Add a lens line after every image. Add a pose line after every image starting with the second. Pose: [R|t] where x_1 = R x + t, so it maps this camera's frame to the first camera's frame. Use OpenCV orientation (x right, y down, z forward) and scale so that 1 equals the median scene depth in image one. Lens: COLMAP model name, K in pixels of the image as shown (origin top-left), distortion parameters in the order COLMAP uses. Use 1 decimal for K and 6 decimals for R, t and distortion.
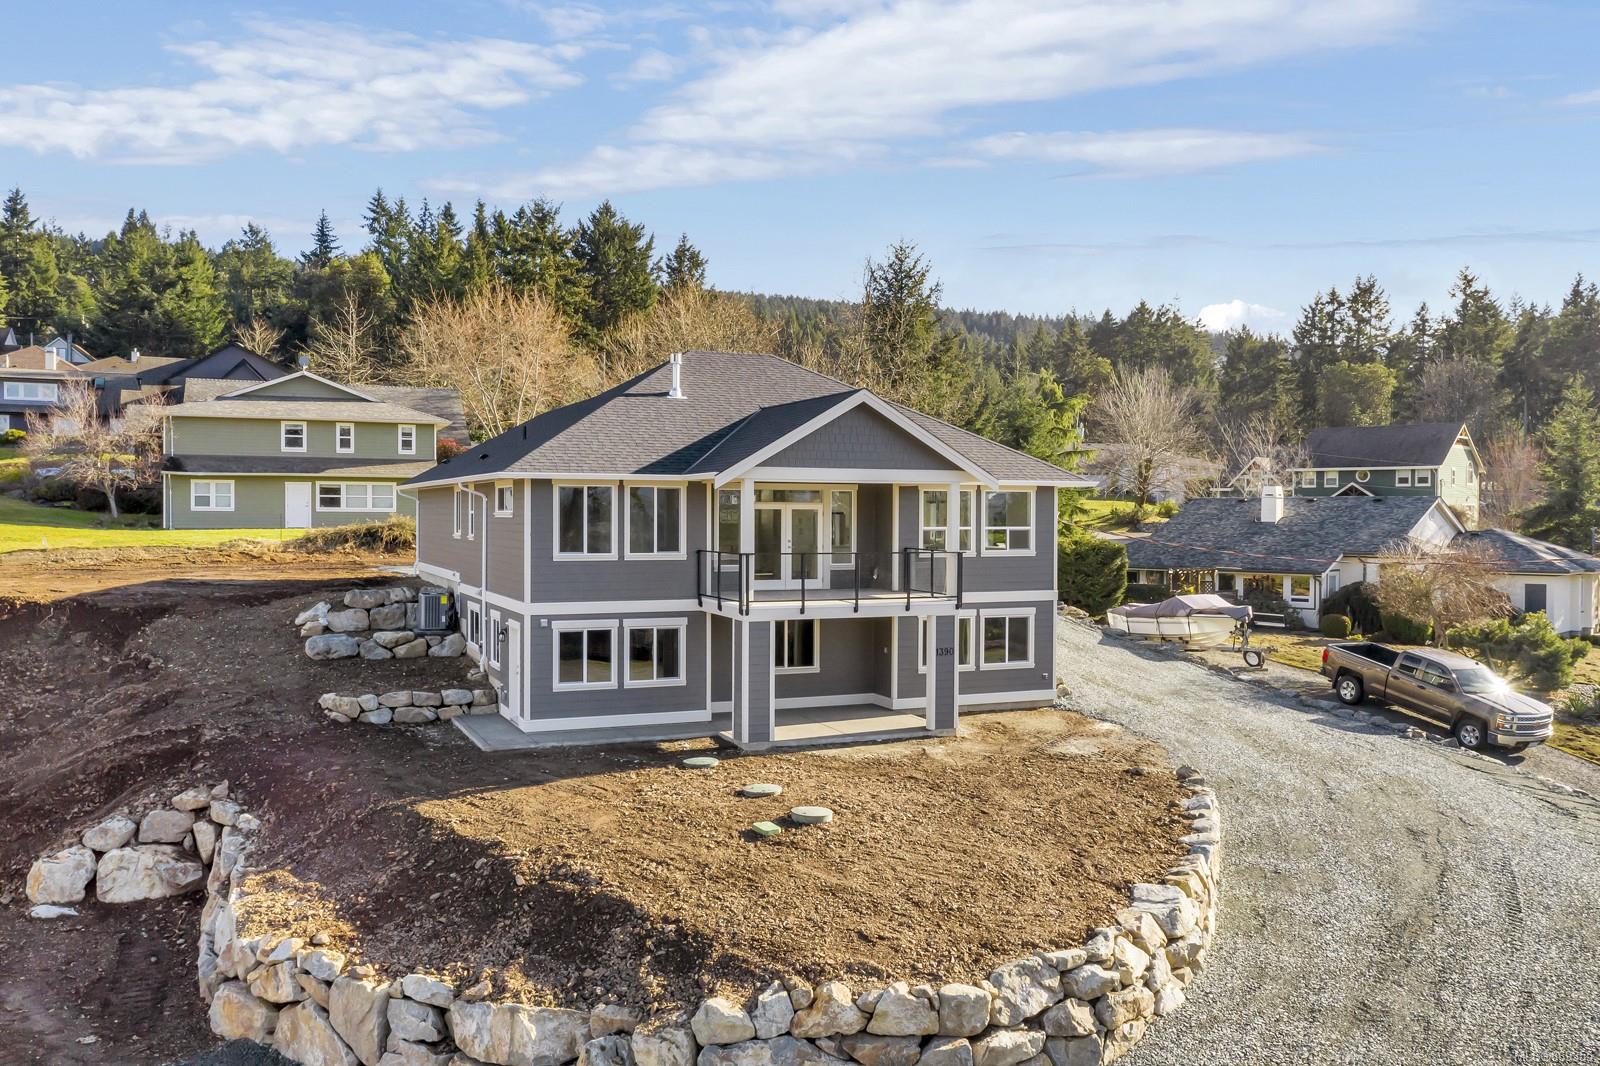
lens RADIAL K [[1210.5, 0, 800.0], [0, 1210.5, 533.0], [0, 0, 1]] dist [-0.006505, 0.000284]
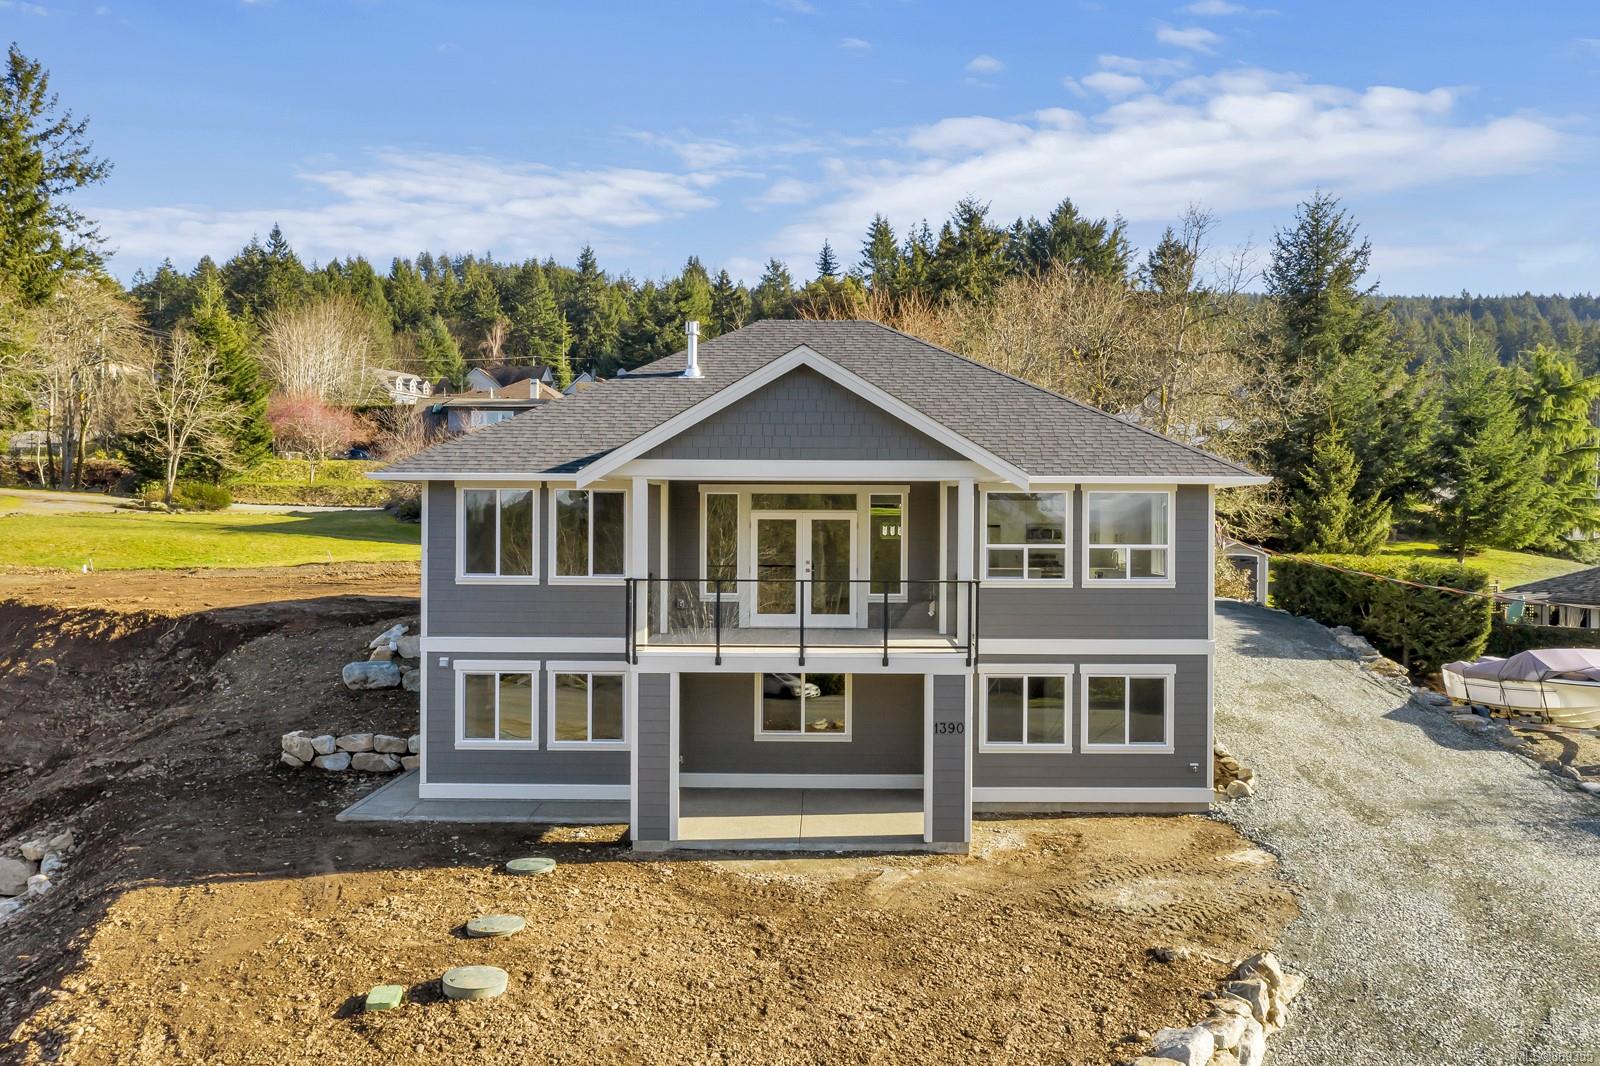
lens RADIAL K [[1251.3, 0, 800.0], [0, 1251.3, 533.0], [0, 0, 1]] dist [-0.009725, -0.004956]
pose [[0.923070, 0.000814, -0.384631, 0.278624], [-0.006303, 0.999895, -0.013011, -0.001119], [0.384581, 0.014434, 0.922979, 0.286926]]
